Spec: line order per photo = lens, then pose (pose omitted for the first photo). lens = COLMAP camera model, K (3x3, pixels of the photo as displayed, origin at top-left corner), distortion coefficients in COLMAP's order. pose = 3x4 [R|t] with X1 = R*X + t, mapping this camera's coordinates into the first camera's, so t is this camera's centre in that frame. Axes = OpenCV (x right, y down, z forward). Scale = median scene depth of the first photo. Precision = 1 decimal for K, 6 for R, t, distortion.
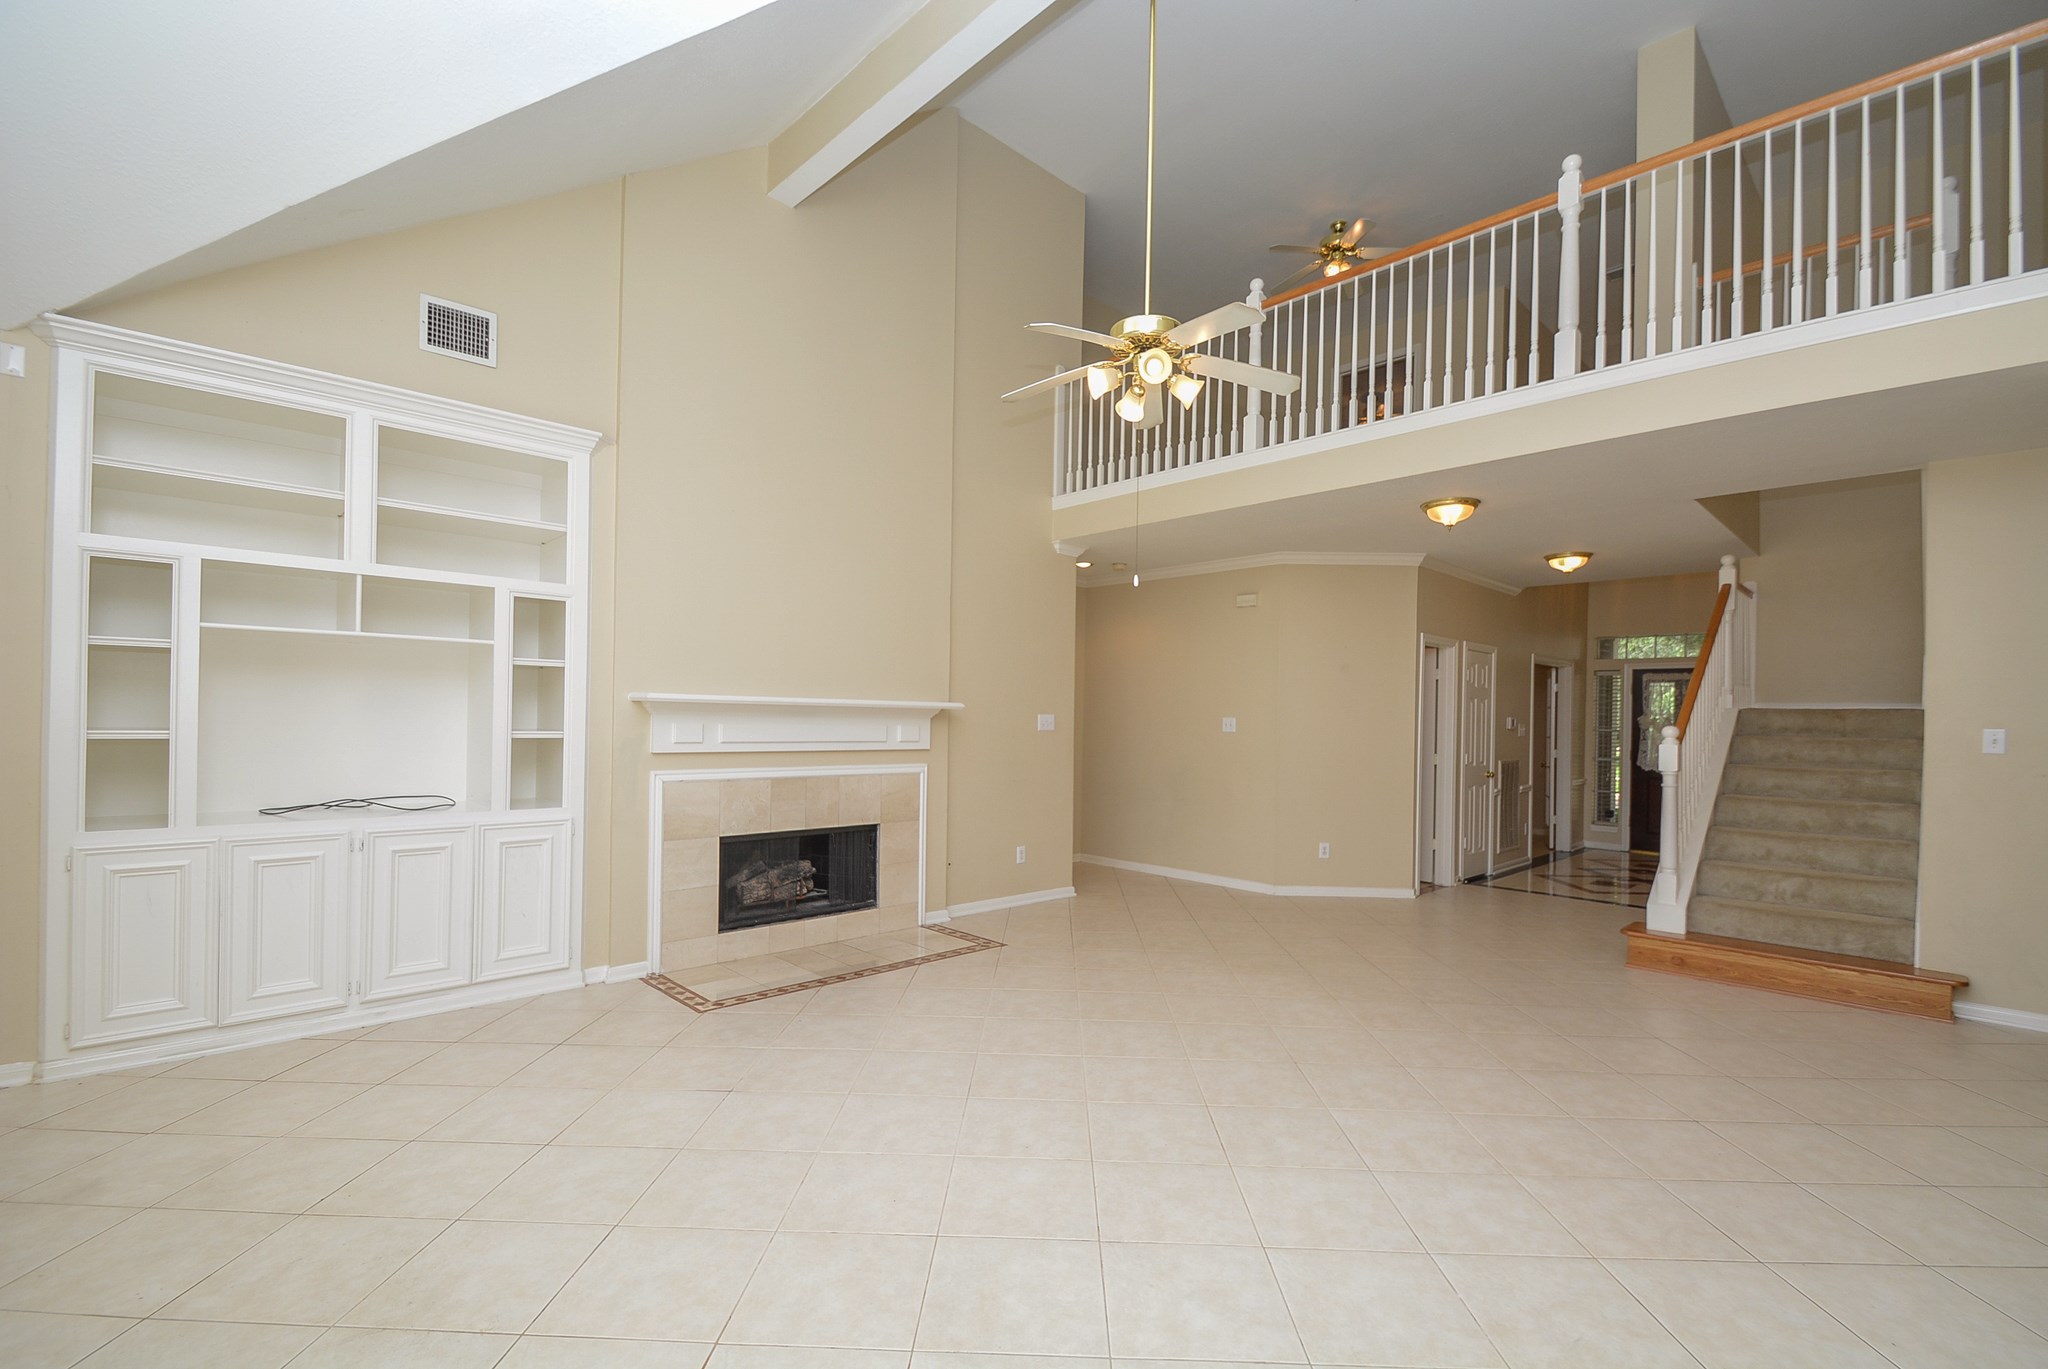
lens RADIAL K [[907.8, 0, 1022.5], [0, 907.8, 714.5], [0, 0, 1]] dist [0.011270, -0.006978]
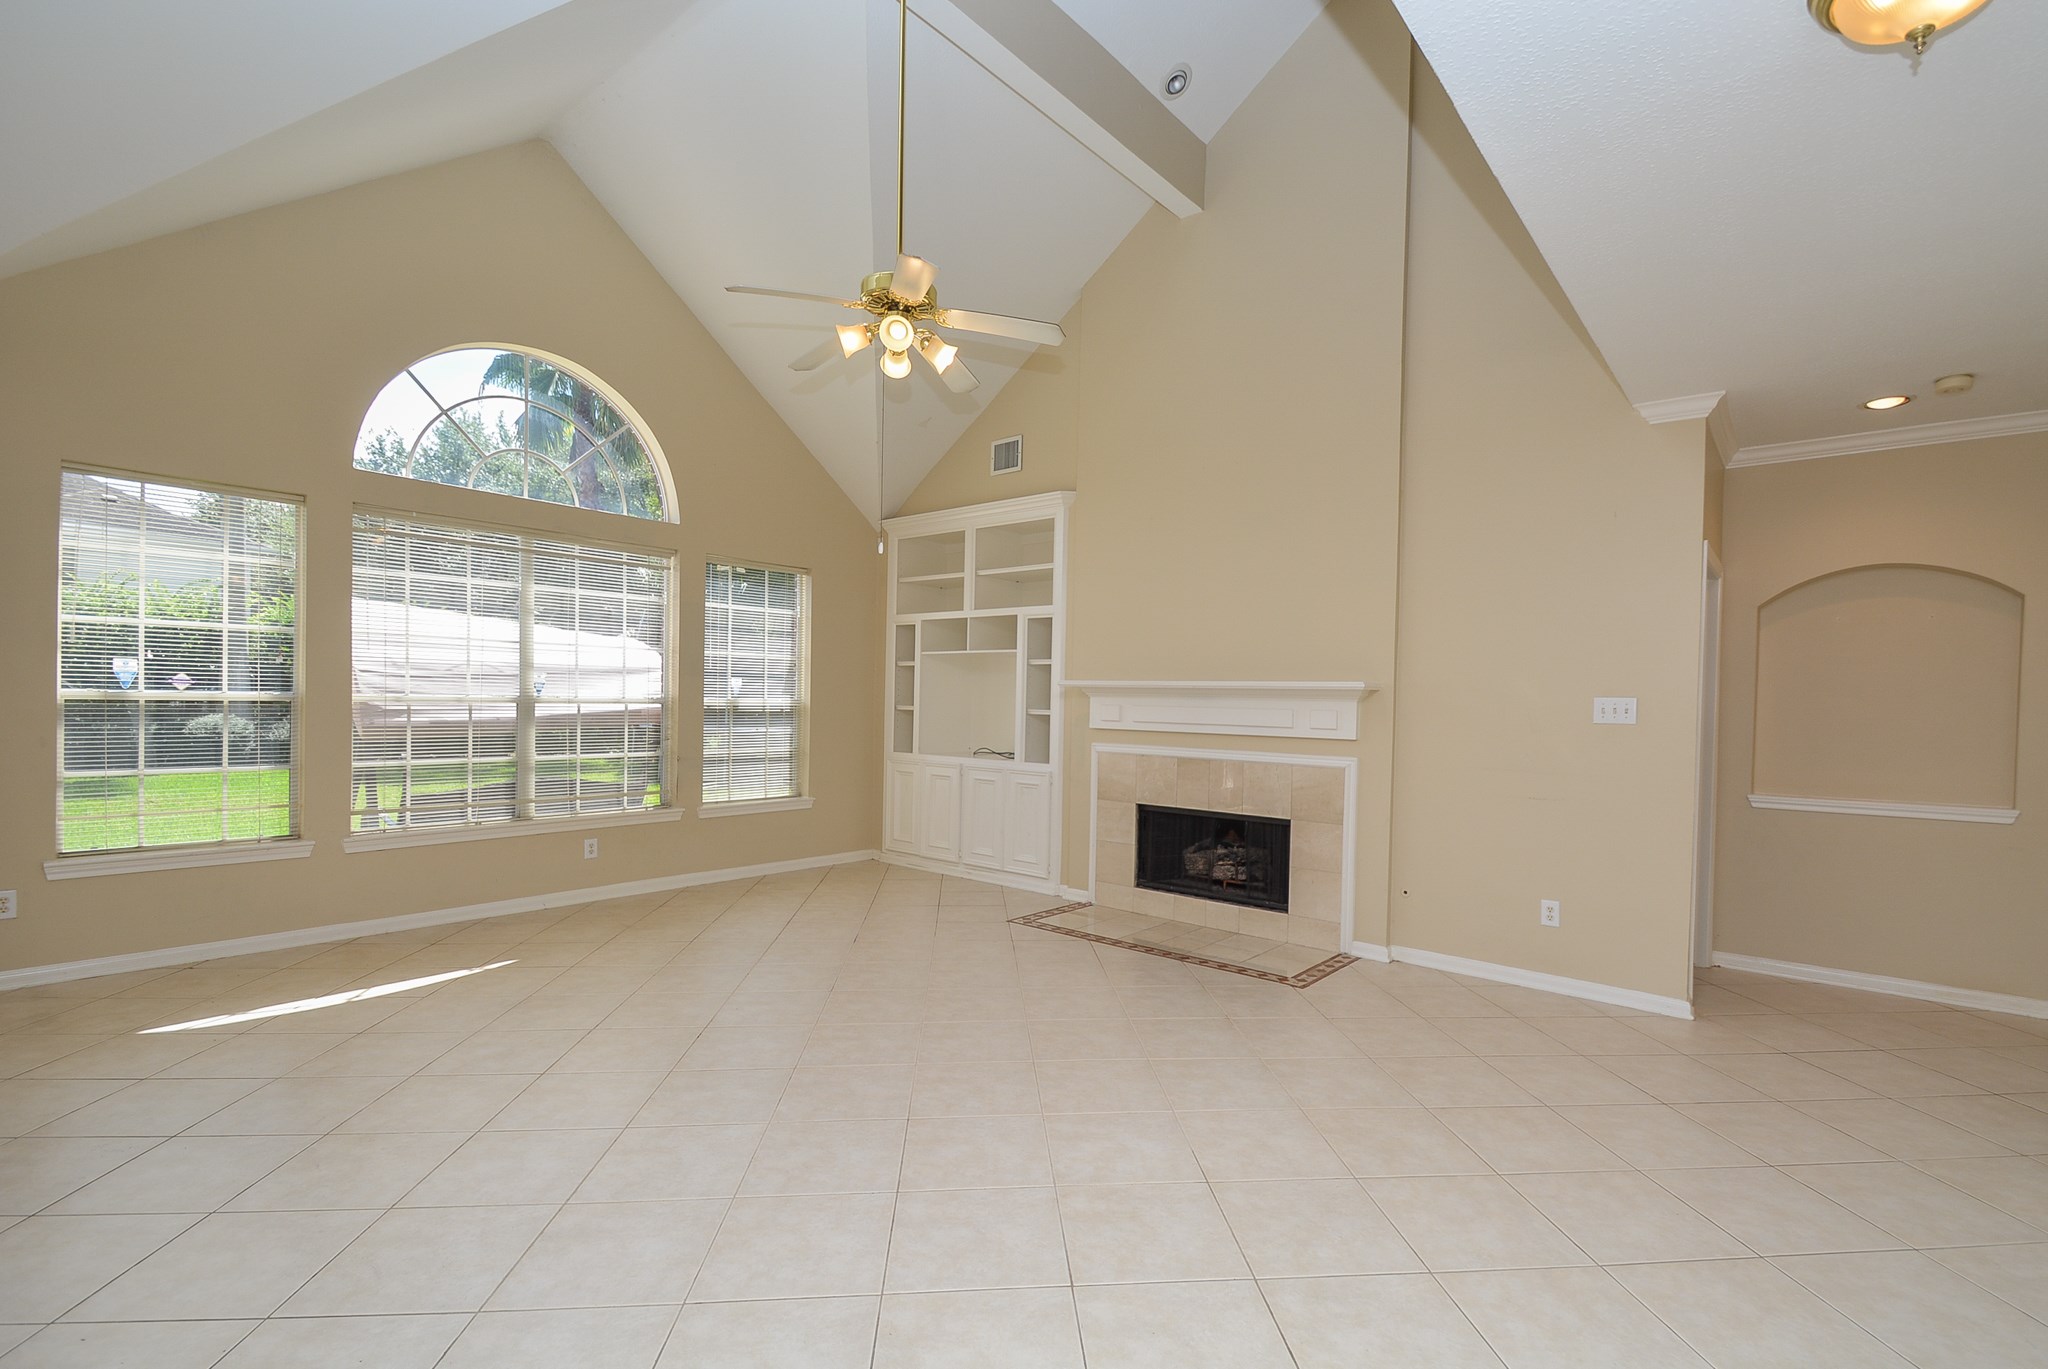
lens RADIAL K [[907.8, 0, 1047.0], [0, 907.8, 710.1], [0, 0, 1]] dist [0.011270, -0.006978]
pose [[0.110332, 0.001257, -0.993894, 0.748394], [-0.006833, 0.999977, 0.000506, 0.014723], [0.993871, 0.006735, 0.110338, 0.708968]]
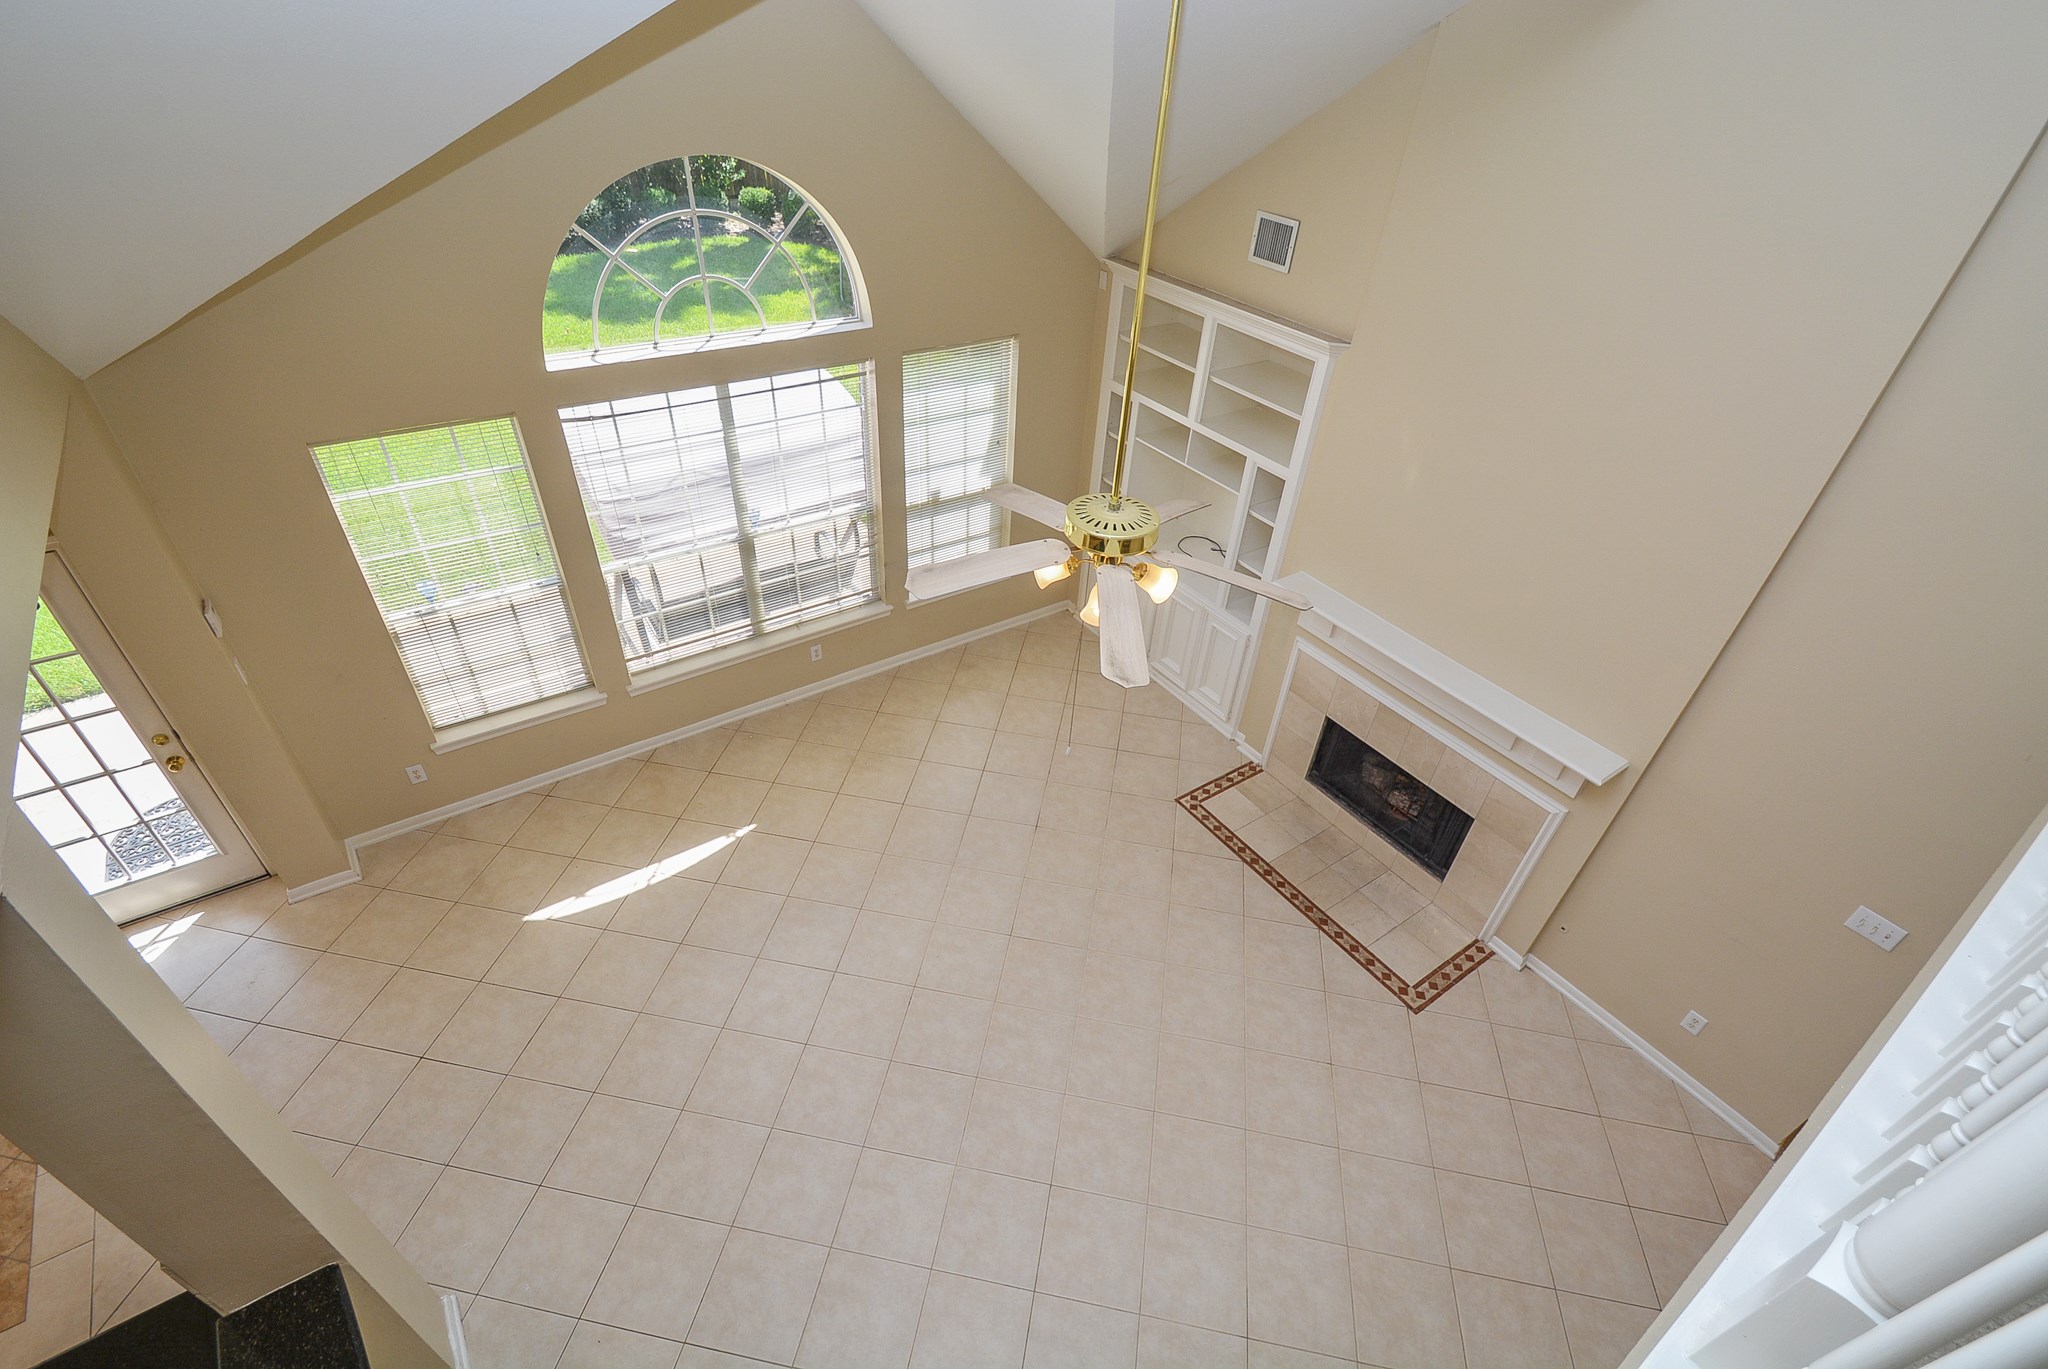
lens RADIAL K [[907.8, 0, 1029.6], [0, 907.8, 706.0], [0, 0, 1]] dist [0.011270, -0.006978]
pose [[-0.146736, 0.593327, -0.791474, 0.567469], [-0.050067, 0.794655, 0.604994, -0.504263], [0.987908, 0.128401, -0.086898, 0.684155]]
